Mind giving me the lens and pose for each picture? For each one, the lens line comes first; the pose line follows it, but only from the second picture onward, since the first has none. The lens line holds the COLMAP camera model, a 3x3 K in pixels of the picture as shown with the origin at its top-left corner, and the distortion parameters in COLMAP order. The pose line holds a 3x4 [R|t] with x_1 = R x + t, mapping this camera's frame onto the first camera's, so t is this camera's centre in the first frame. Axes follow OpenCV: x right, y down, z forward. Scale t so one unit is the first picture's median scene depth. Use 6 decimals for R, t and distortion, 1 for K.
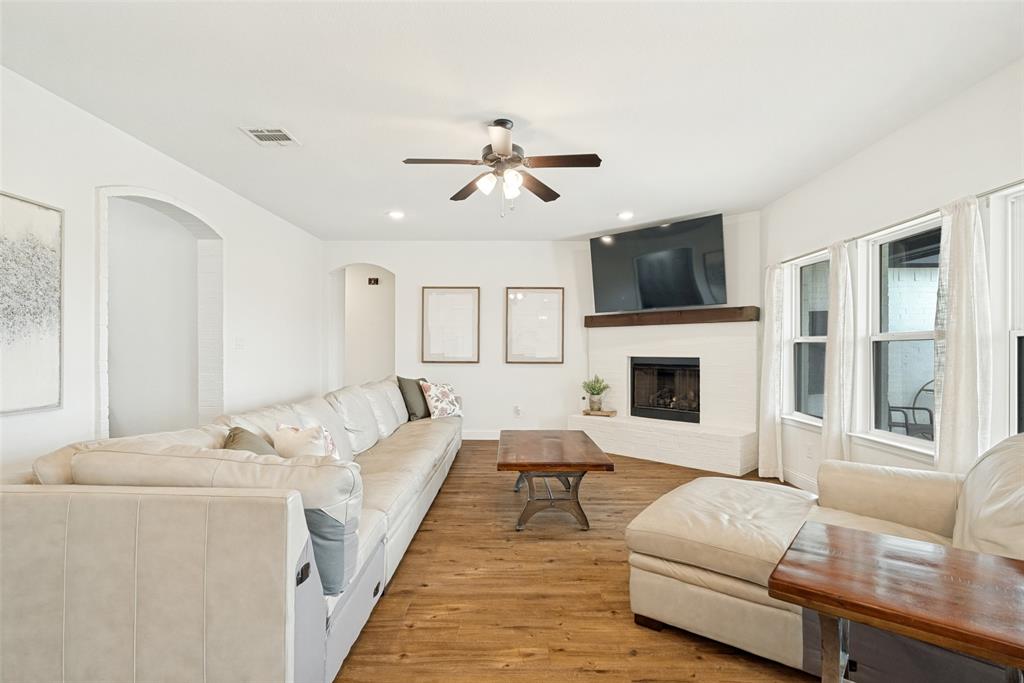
lens RADIAL K [[492.6, 0, 514.4], [0, 492.6, 349.4], [0, 0, 1]] dist [-0.005607, 0.001572]
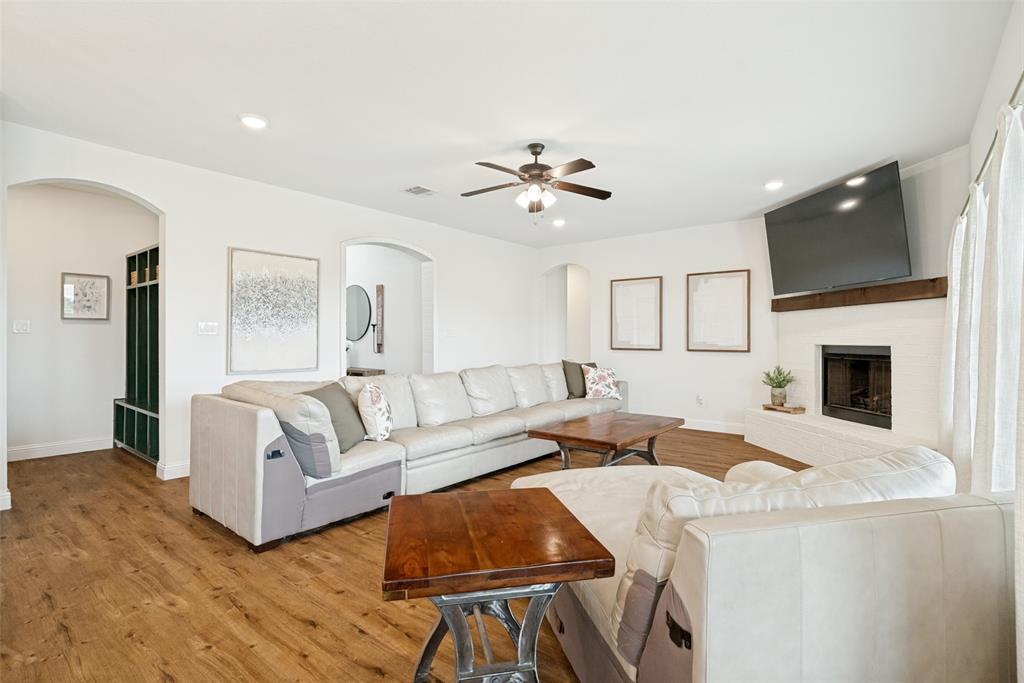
lens RADIAL K [[492.6, 0, 530.8], [0, 492.6, 332.2], [0, 0, 1]] dist [-0.005607, 0.001572]
pose [[0.790251, -0.009693, -0.612706, 0.401673], [0.001319, 0.999899, -0.014117, 0.004594], [0.612782, 0.010348, 0.790184, 0.030293]]
